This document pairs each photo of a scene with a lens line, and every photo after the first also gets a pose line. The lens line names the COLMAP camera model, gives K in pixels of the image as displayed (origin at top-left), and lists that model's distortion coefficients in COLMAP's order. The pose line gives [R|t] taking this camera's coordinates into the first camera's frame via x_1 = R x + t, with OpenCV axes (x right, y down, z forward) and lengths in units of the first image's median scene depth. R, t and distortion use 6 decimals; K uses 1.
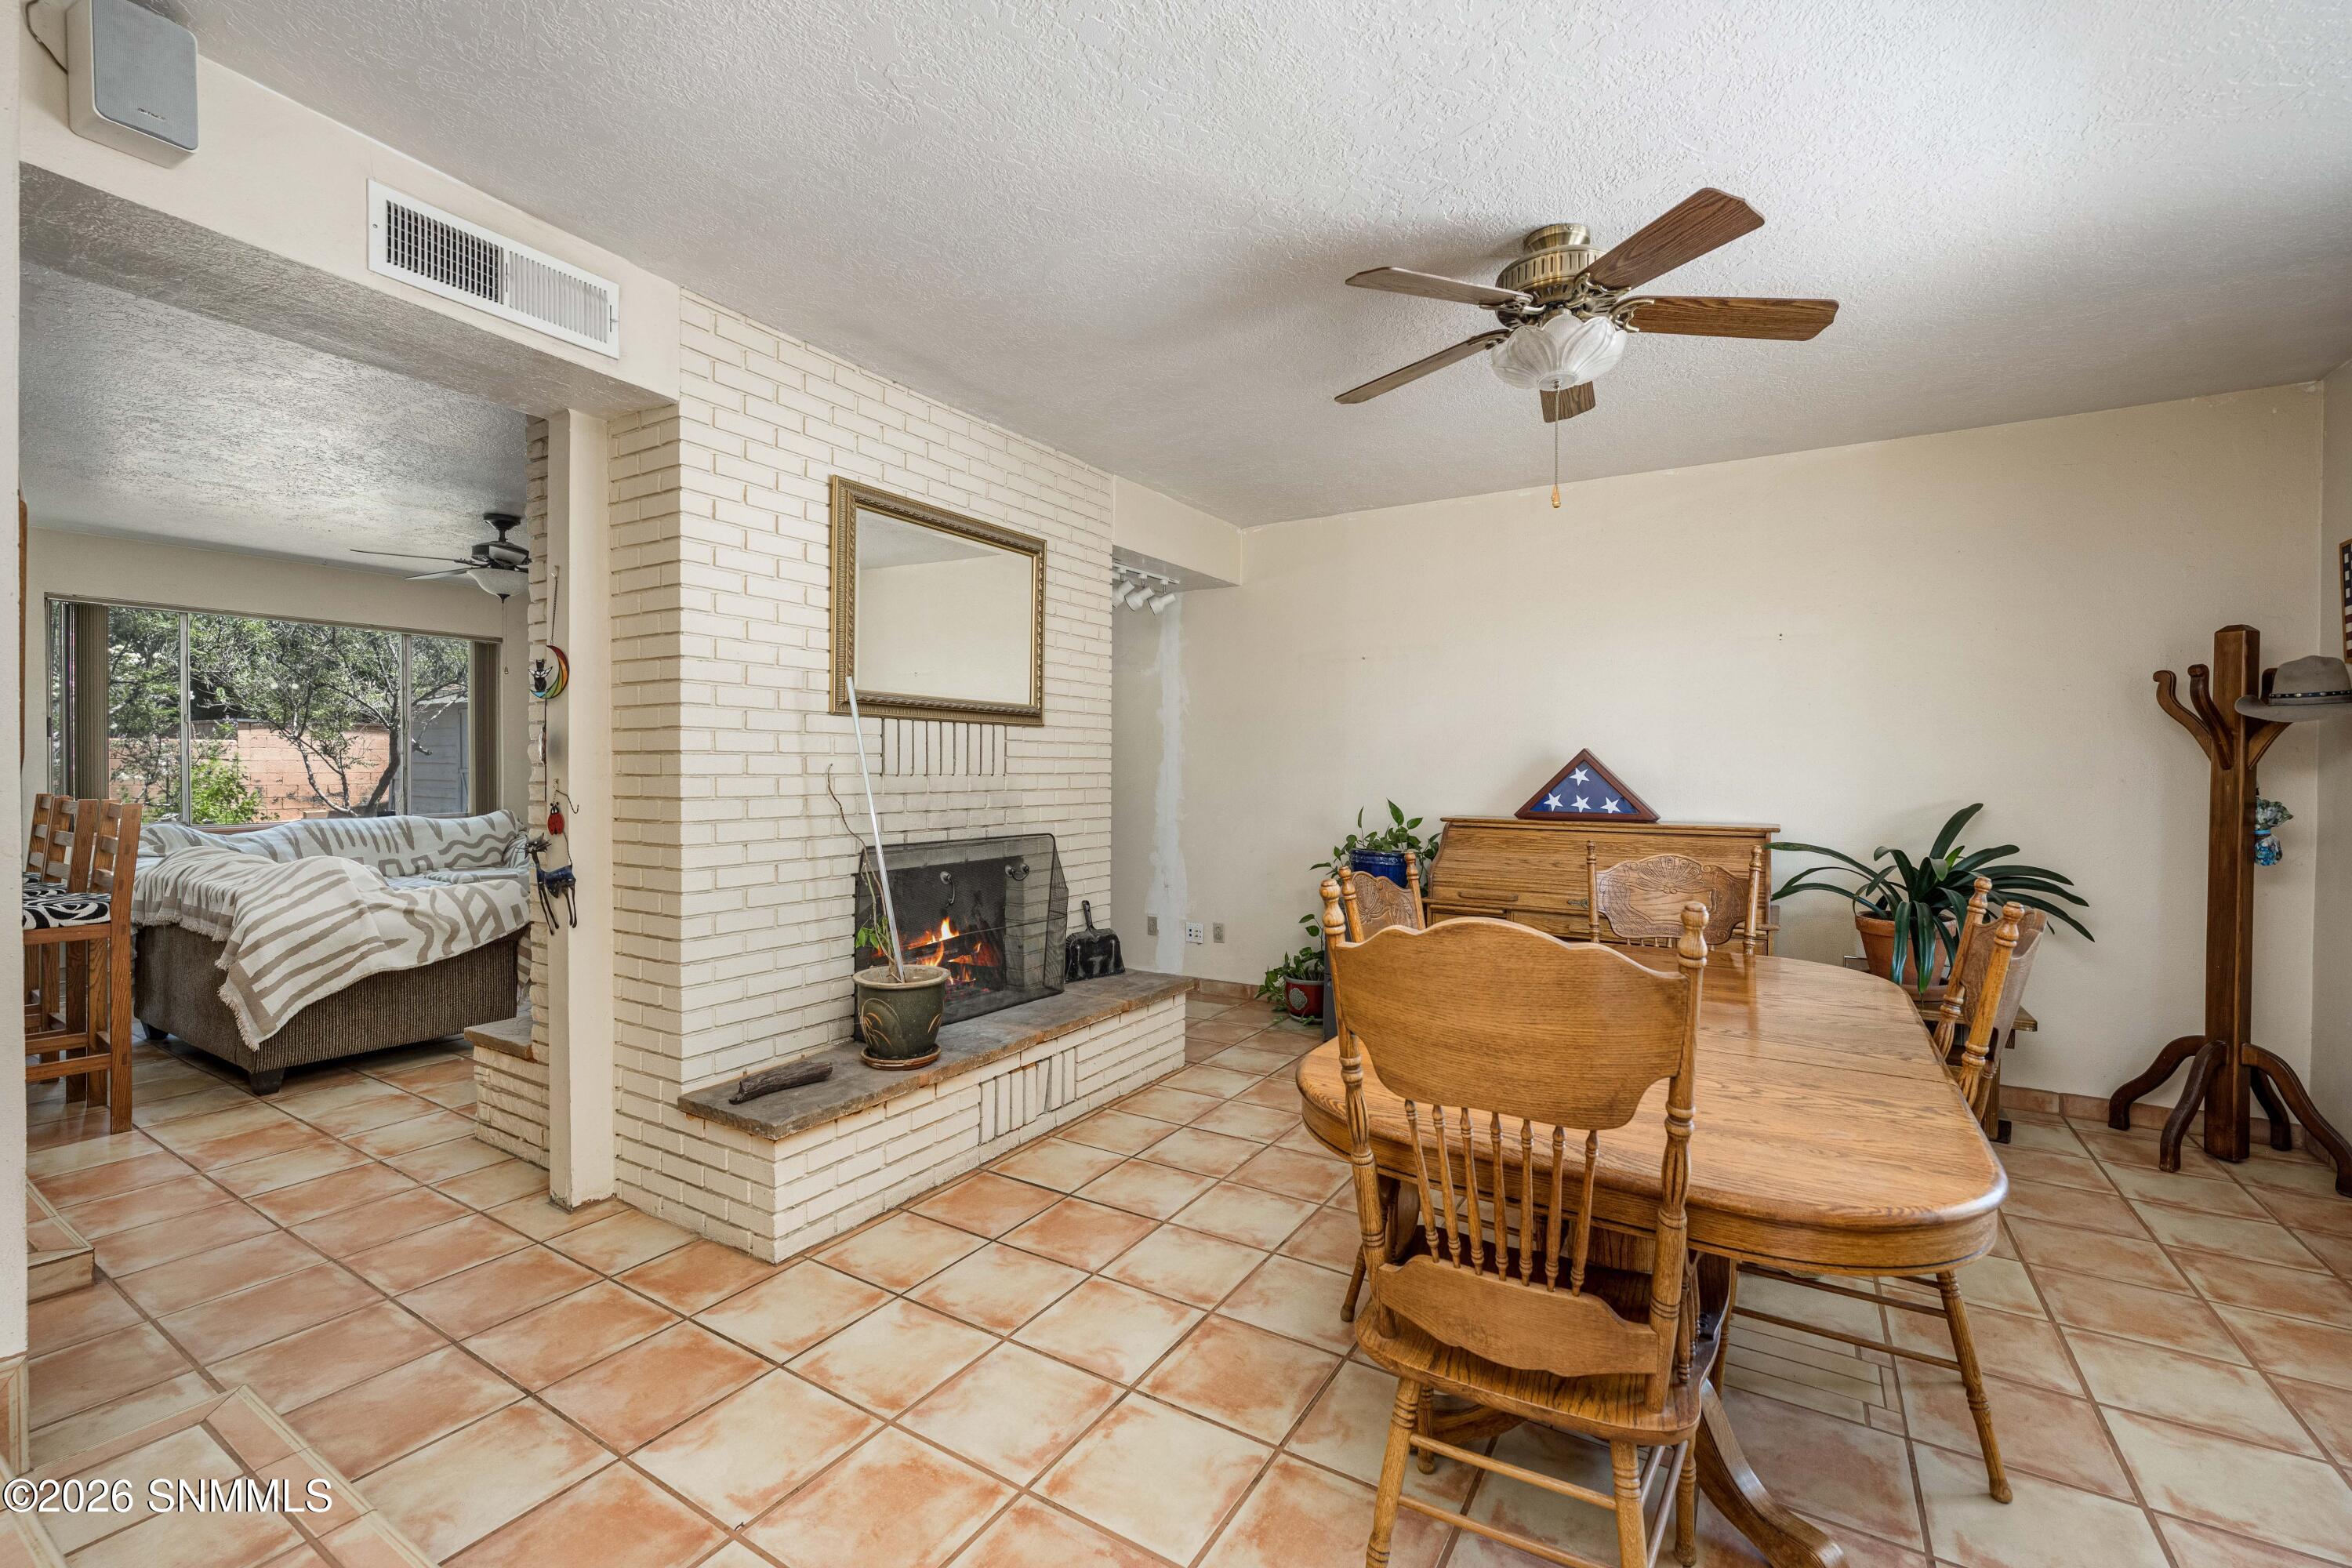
lens RADIAL K [[1001.2, 0, 1170.9], [0, 1001.2, 775.2], [0, 0, 1]] dist [-0.005942, 0.000210]
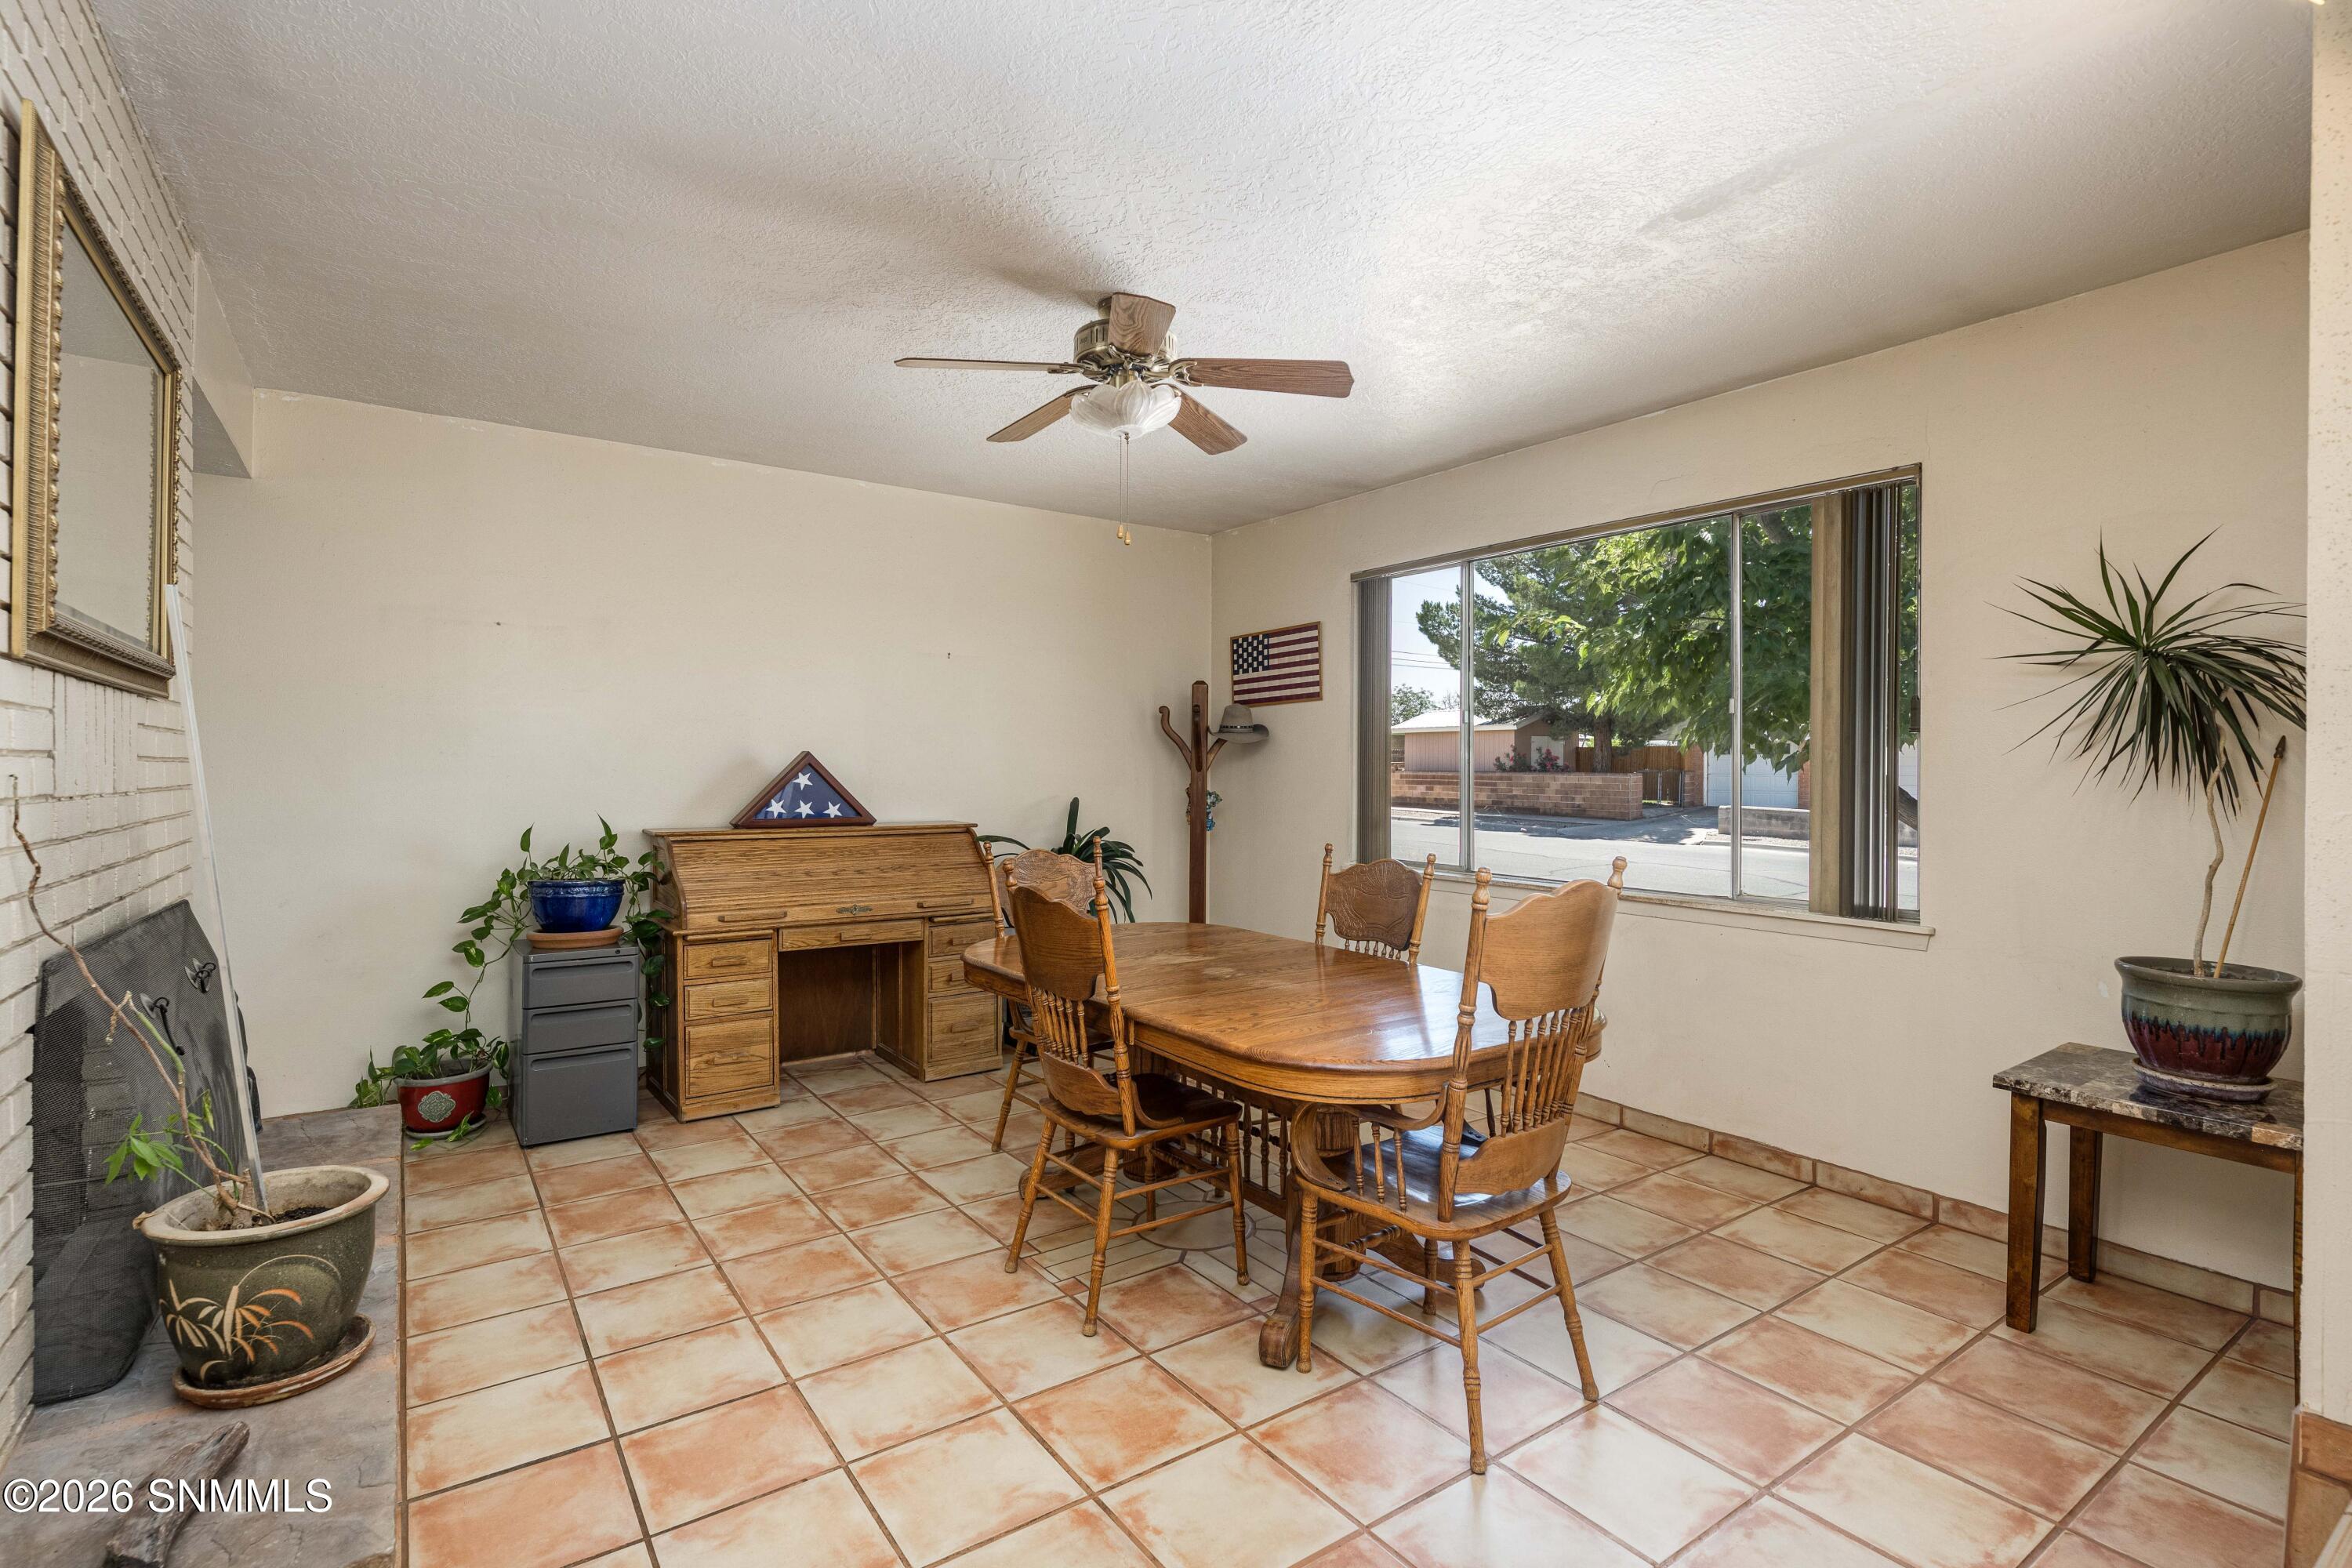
lens RADIAL K [[1087.4, 0, 1185.6], [0, 1087.4, 773.8], [0, 0, 1]] dist [0.000560, -0.000017]
pose [[0.390436, -0.009449, 0.920582, -0.510236], [0.003493, 0.999955, 0.008782, -0.016417], [-0.920623, -0.000214, 0.390452, 0.318386]]
